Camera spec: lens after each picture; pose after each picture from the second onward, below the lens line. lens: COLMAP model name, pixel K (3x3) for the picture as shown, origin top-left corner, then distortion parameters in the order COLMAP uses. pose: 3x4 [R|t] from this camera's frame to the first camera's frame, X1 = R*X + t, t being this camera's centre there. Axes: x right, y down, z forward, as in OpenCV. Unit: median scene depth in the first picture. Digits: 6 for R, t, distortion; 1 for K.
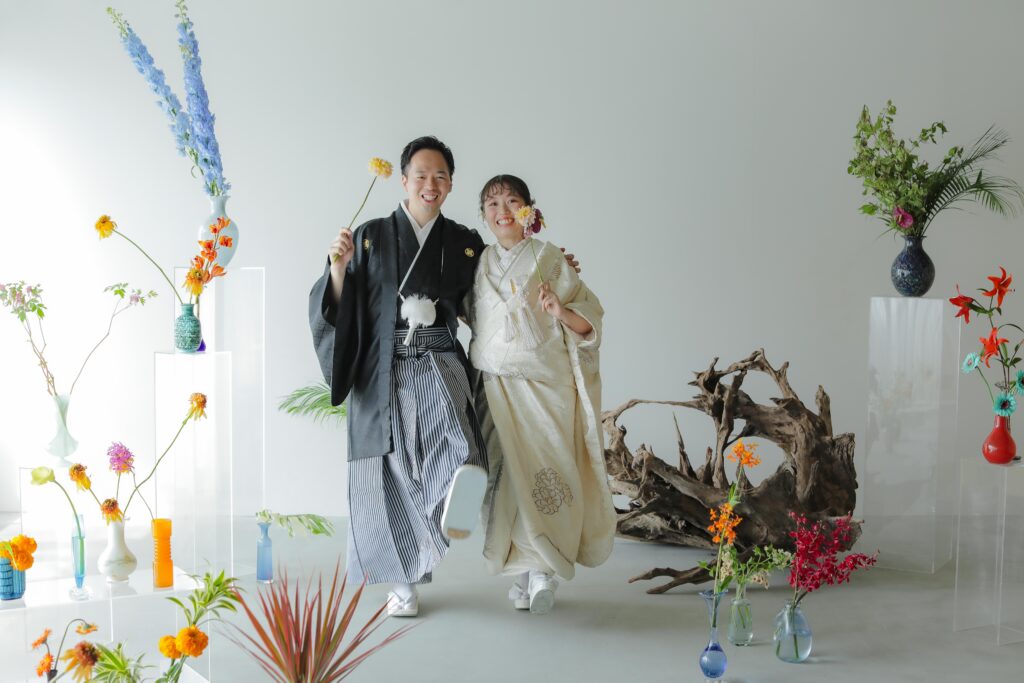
lens RADIAL K [[1511.2, 0, 518.8], [0, 1511.2, 338.3], [0, 0, 1]] dist [-0.102960, 0.000000]
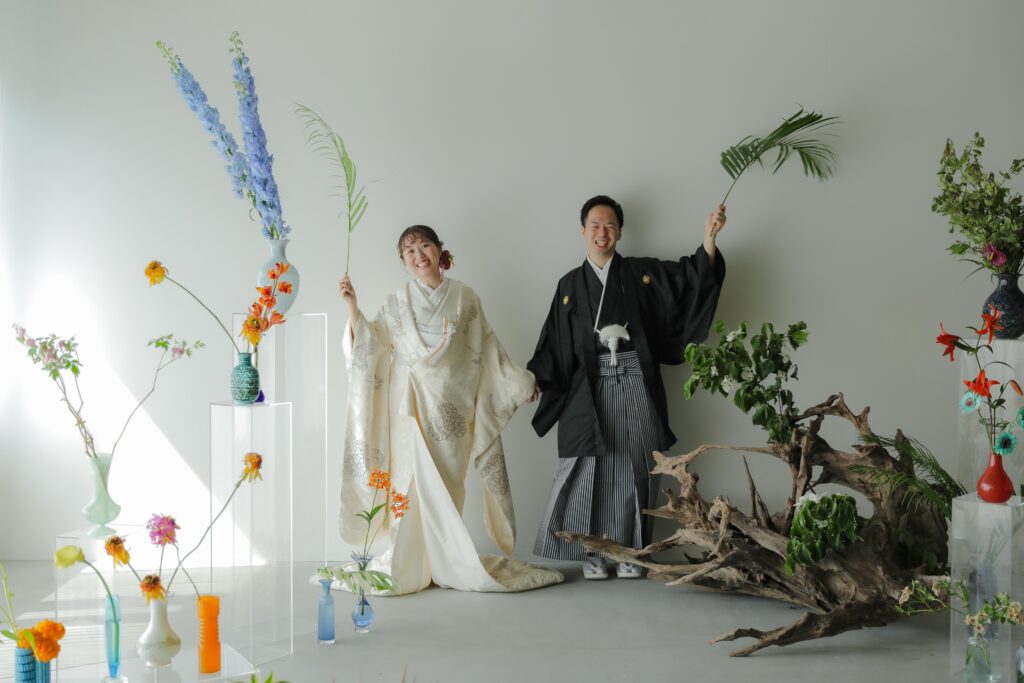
lens RADIAL K [[1334.3, 0, 517.0], [0, 1334.3, 341.0], [0, 0, 1]] dist [0.086394, 0.000000]
pose [[0.999420, -0.005860, -0.033548, -0.018764], [0.005385, 0.999884, -0.014223, -0.017188], [0.033627, 0.014034, 0.999336, 0.152978]]
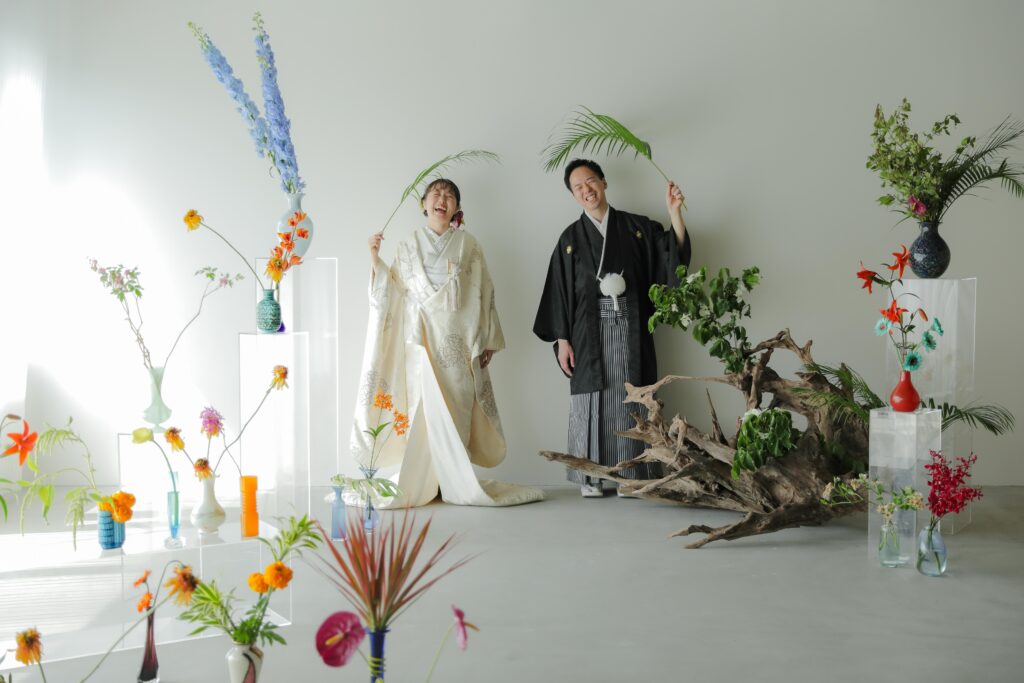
lens RADIAL K [[1414.6, 0, 518.9], [0, 1414.6, 340.0], [0, 0, 1]] dist [0.102848, 0.000000]
pose [[0.999389, -0.008650, -0.033862, 0.000896], [0.008544, 0.999958, -0.003272, 0.019333], [0.033888, 0.002980, 0.999421, -0.046074]]
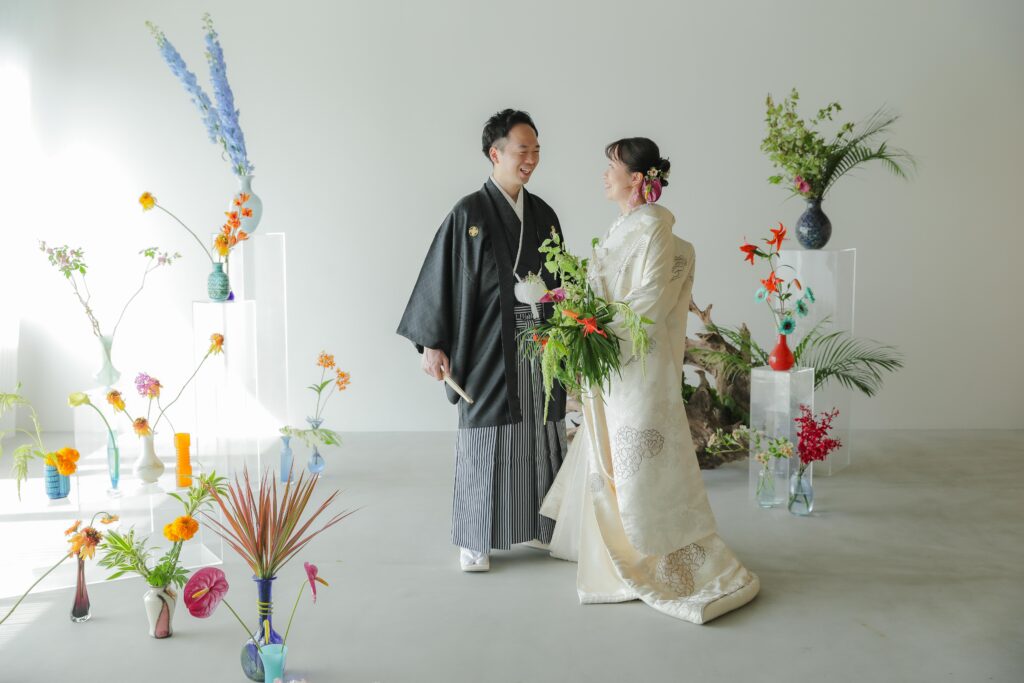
lens RADIAL K [[1244.9, 0, 519.0], [0, 1244.9, 340.2], [0, 0, 1]] dist [0.078355, 0.000000]
pose [[0.998924, -0.009852, -0.045328, 0.075653], [0.011708, 0.999096, 0.040861, 0.001907], [0.044884, -0.041348, 0.998136, -0.031496]]
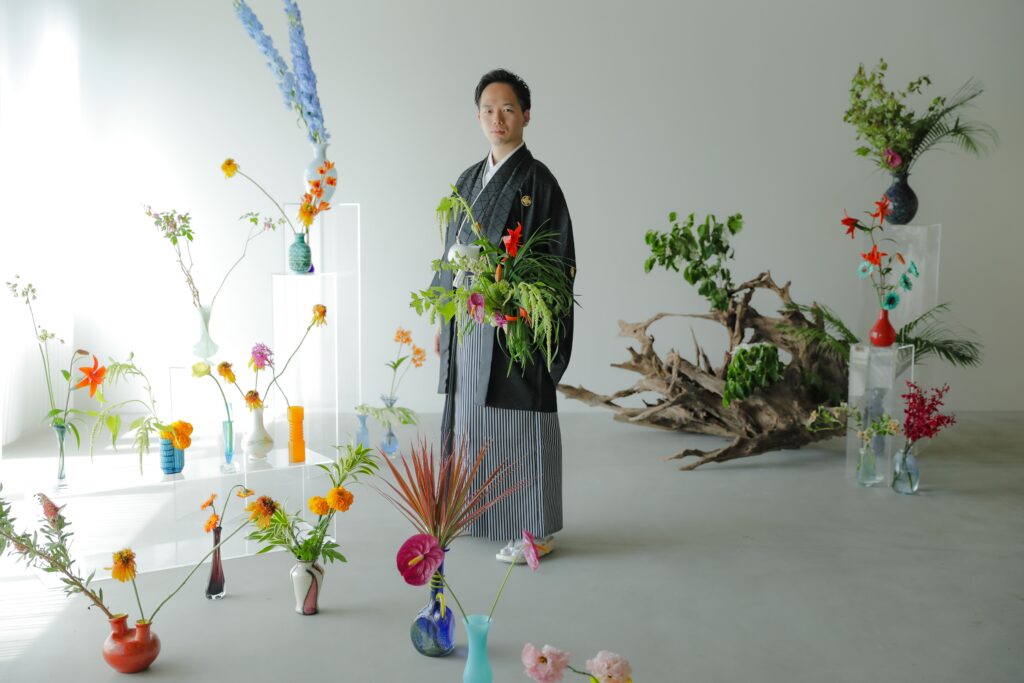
lens RADIAL K [[1280.4, 0, 516.3], [0, 1280.4, 342.5], [0, 0, 1]] dist [0.067576, 0.000000]
pose [[0.999974, -0.006455, 0.003321, -0.049746], [0.006287, 0.998812, 0.048318, 0.015650], [-0.003629, -0.048296, 0.998826, -0.031028]]
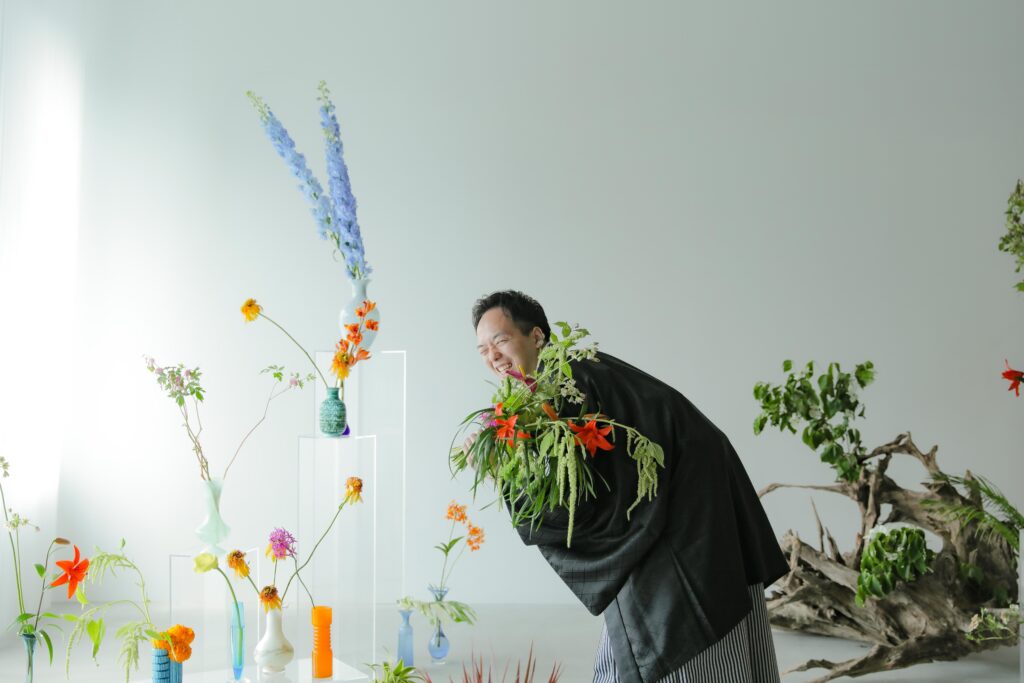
lens RADIAL K [[1512.1, 0, 516.6], [0, 1512.1, 340.3], [0, 0, 1]] dist [0.130201, 0.000000]
pose [[0.998919, -0.006531, -0.046027, -0.051508], [0.003955, 0.998431, -0.055852, 0.002316], [0.046319, 0.055609, 0.997378, 0.003536]]
